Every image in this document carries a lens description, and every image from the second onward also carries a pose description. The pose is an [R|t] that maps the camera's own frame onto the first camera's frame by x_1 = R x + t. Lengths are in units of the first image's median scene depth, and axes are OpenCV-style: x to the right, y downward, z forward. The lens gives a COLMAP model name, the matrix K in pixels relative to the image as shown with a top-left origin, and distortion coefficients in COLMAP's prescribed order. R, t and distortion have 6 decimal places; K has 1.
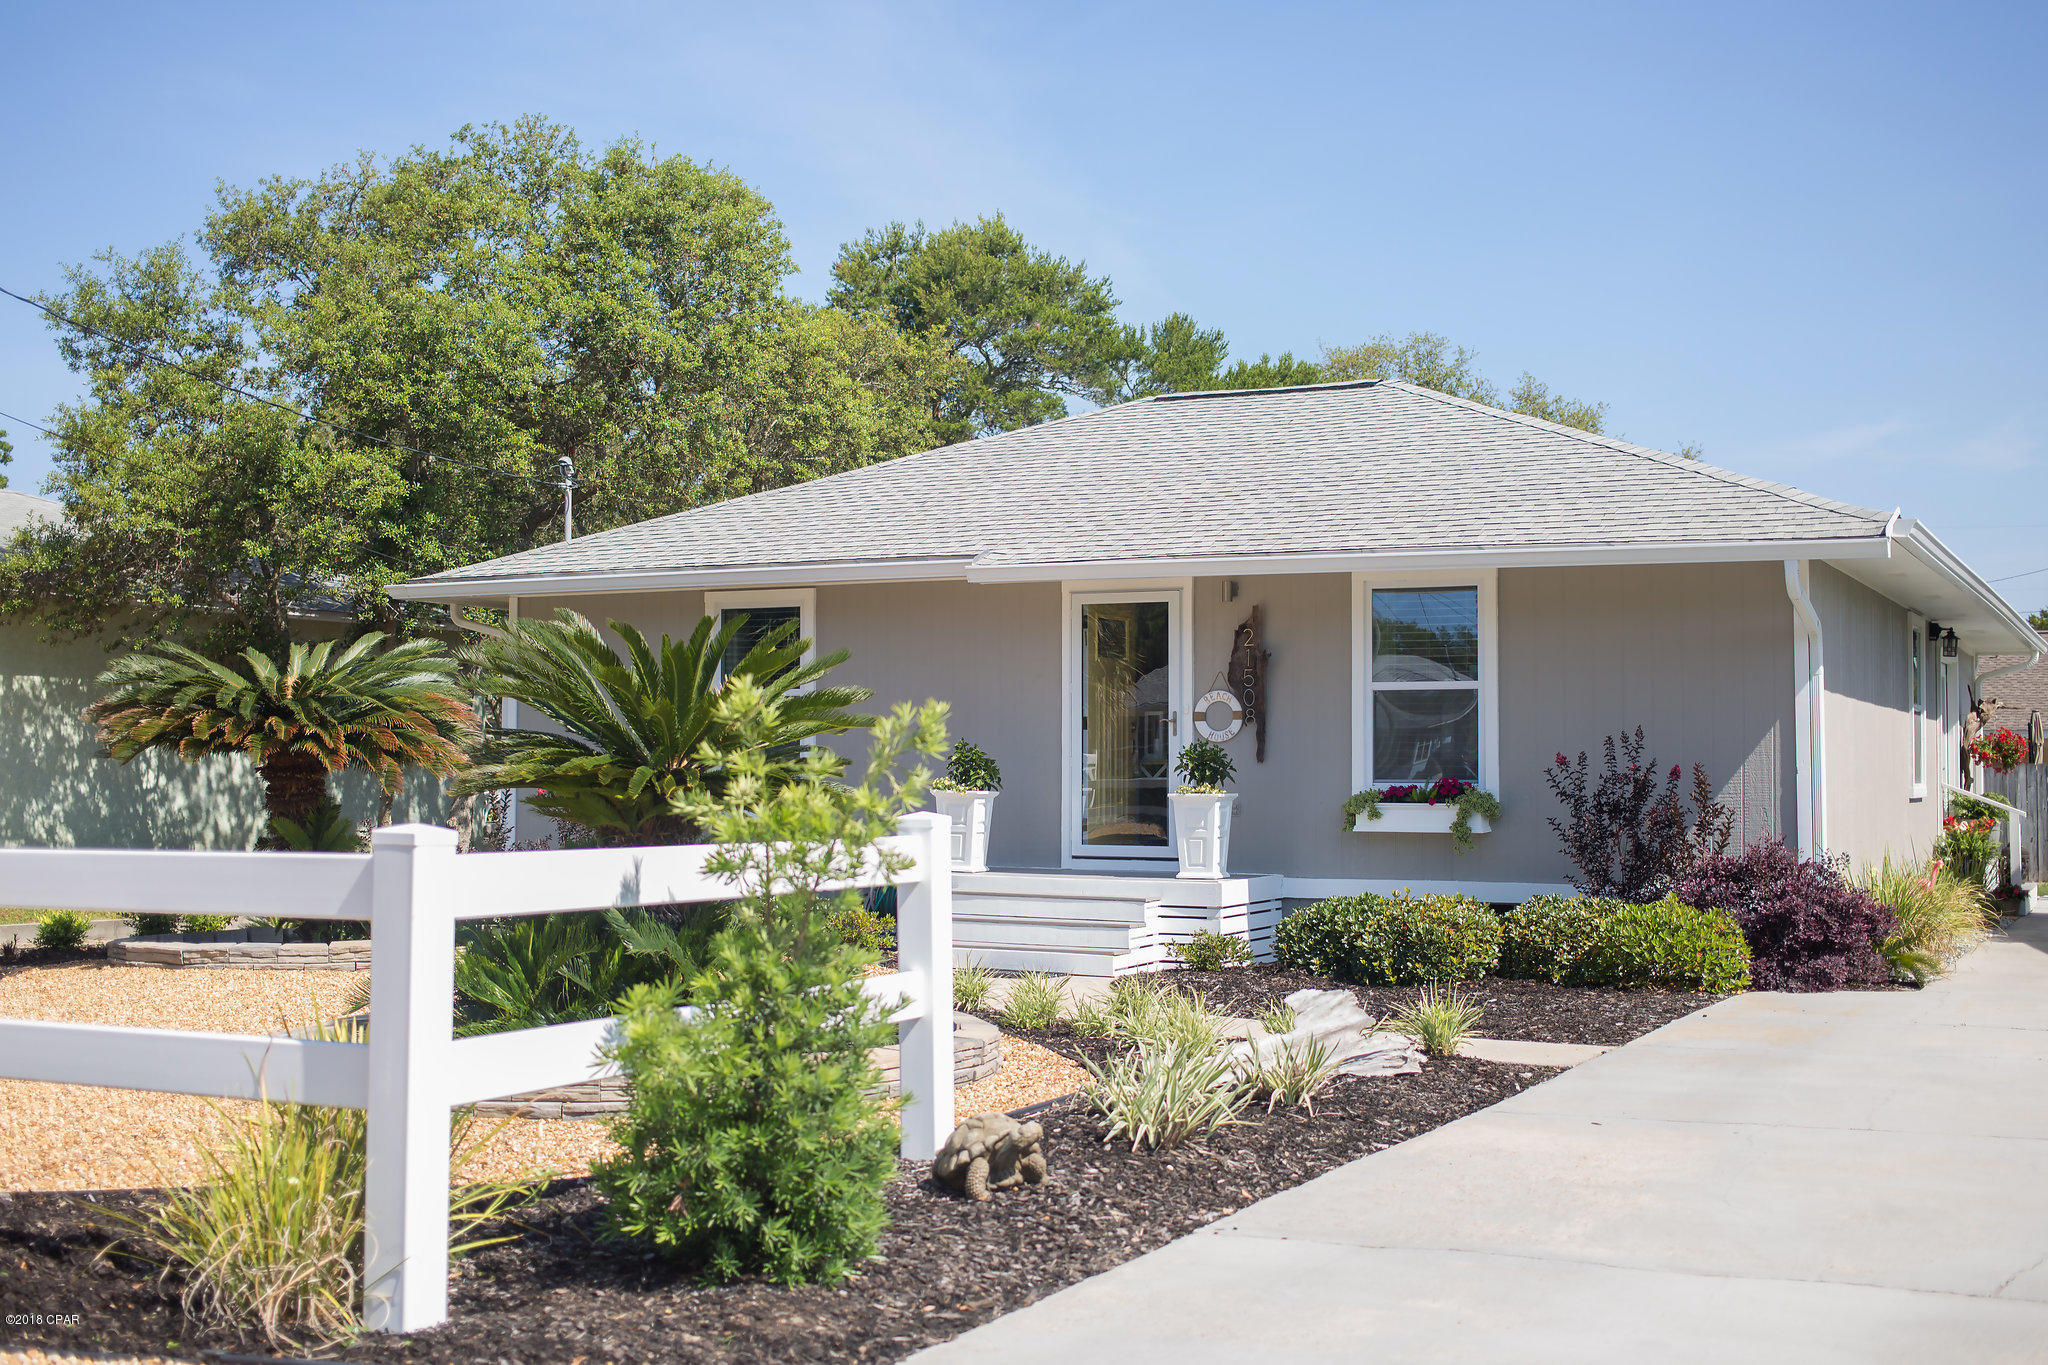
lens RADIAL K [[2305.1, 0, 1024.0], [0, 2305.1, 682.5], [0, 0, 1]] dist [-0.069798, 0.187956]
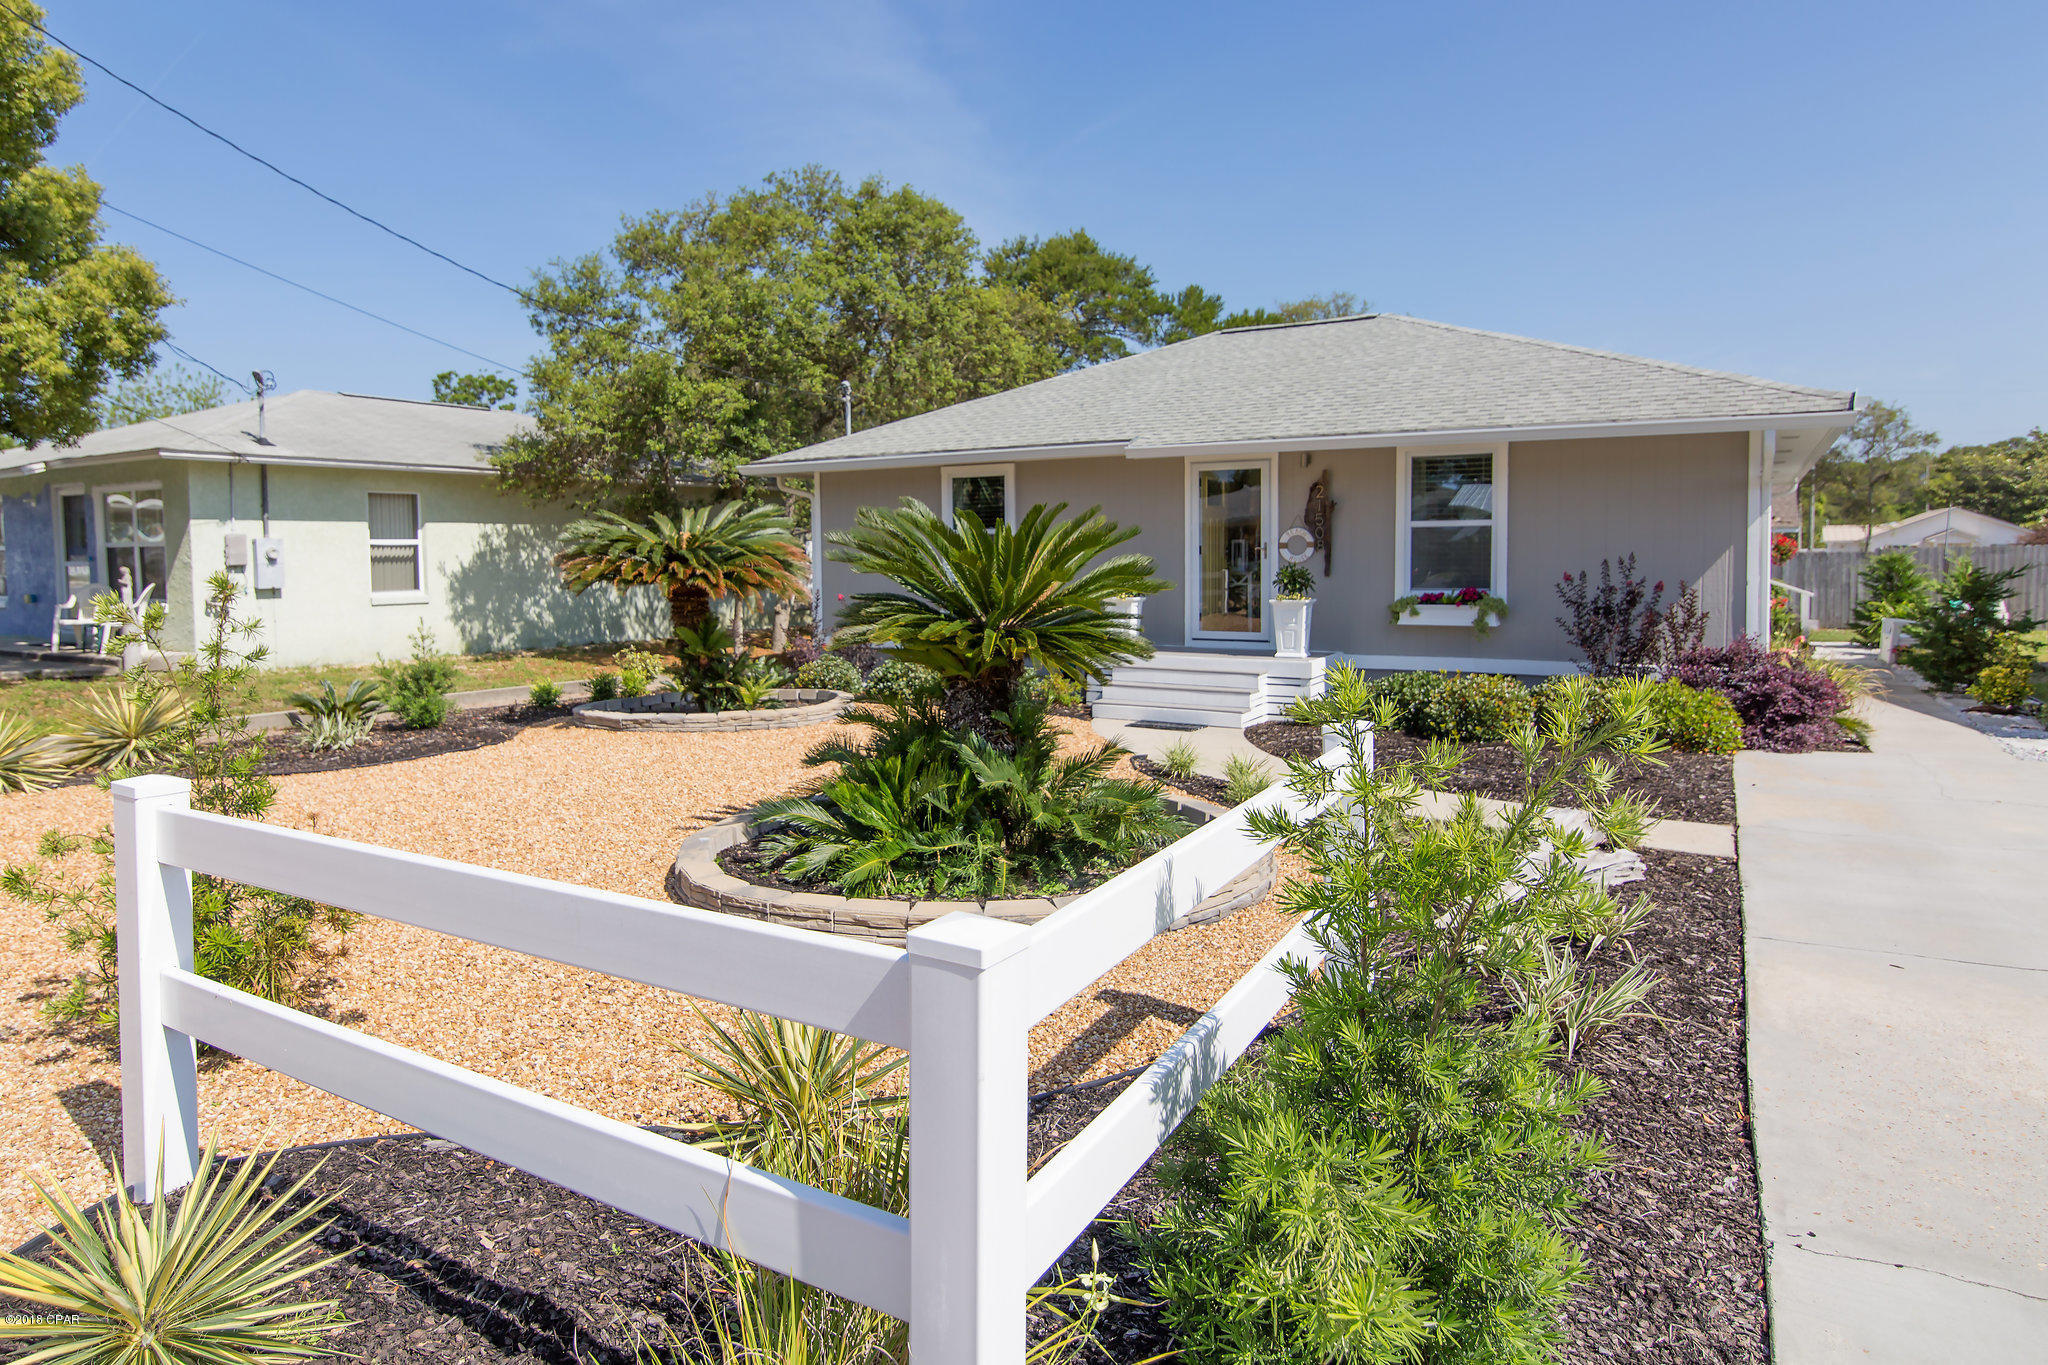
lens RADIAL K [[1210.5, 0, 939.2], [0, 1210.5, 609.9], [0, 0, 1]] dist [0.004987, 0.000098]
pose [[0.995728, -0.010771, -0.091702, -0.062279], [0.018889, 0.995931, 0.088116, -0.014401], [0.090380, -0.089472, 0.991880, 0.172405]]
